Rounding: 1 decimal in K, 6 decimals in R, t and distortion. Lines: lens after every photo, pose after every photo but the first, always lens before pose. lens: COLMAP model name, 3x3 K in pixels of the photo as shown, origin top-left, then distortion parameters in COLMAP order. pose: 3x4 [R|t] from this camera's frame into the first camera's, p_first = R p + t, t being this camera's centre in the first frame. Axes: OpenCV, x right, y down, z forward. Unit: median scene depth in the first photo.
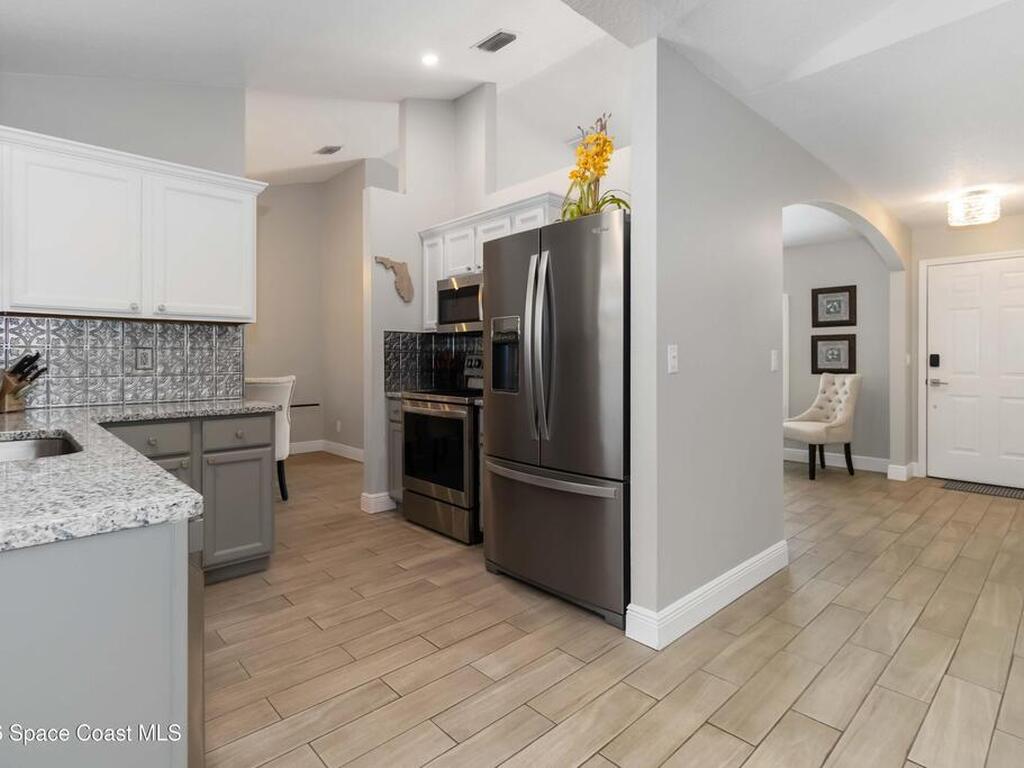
lens RADIAL K [[537.2, 0, 512.1], [0, 537.2, 361.1], [0, 0, 1]] dist [-0.002944, 0.000481]
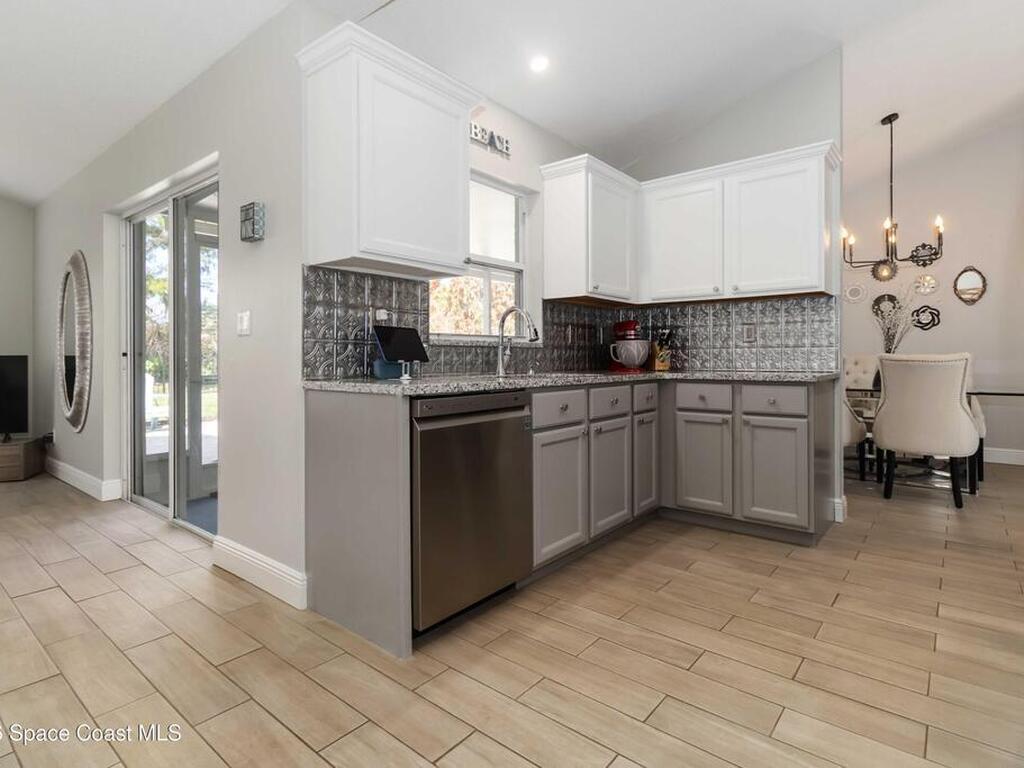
lens RADIAL K [[537.2, 0, 524.6], [0, 537.2, 355.4], [0, 0, 1]] dist [-0.002944, 0.000481]
pose [[0.137866, -0.002422, -0.990448, 0.495993], [0.000624, 0.999997, -0.002358, 0.056642], [0.990451, -0.000293, 0.137867, 0.427261]]
